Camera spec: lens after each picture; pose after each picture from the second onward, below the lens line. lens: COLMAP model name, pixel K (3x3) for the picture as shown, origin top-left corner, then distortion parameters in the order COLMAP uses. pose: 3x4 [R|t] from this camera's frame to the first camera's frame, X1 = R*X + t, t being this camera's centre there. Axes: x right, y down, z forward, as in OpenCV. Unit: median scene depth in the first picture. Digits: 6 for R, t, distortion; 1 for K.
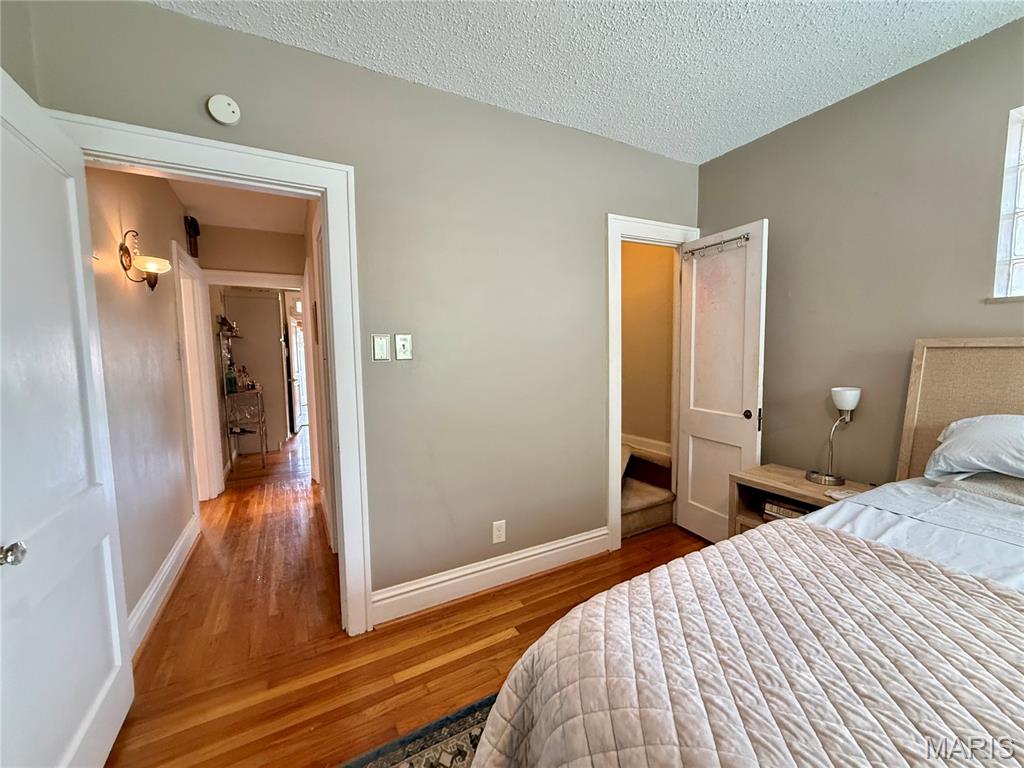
lens RADIAL K [[406.8, 0, 511.8], [0, 406.8, 387.0], [0, 0, 1]] dist [0.002273, -0.000702]
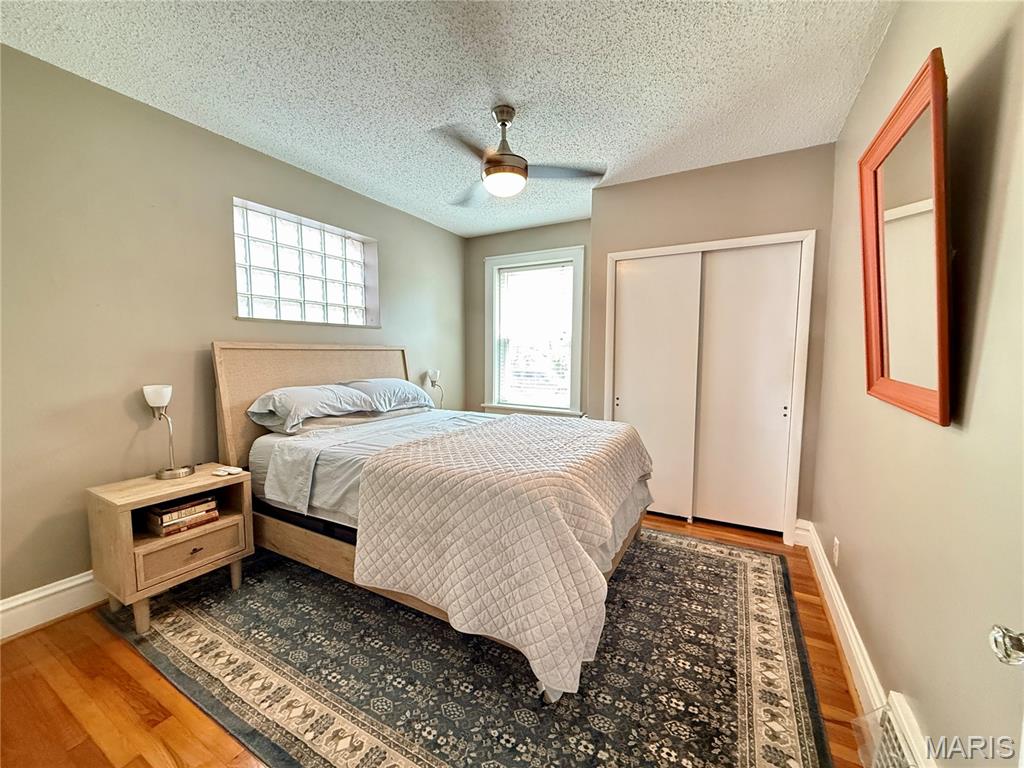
lens RADIAL K [[406.8, 0, 511.5], [0, 406.8, 384.2], [0, 0, 1]] dist [0.002273, -0.000702]
pose [[-0.539490, -0.055405, 0.840167, -0.592975], [0.072728, 0.991037, 0.112055, -0.056224], [-0.838845, 0.121556, -0.530625, 0.866425]]
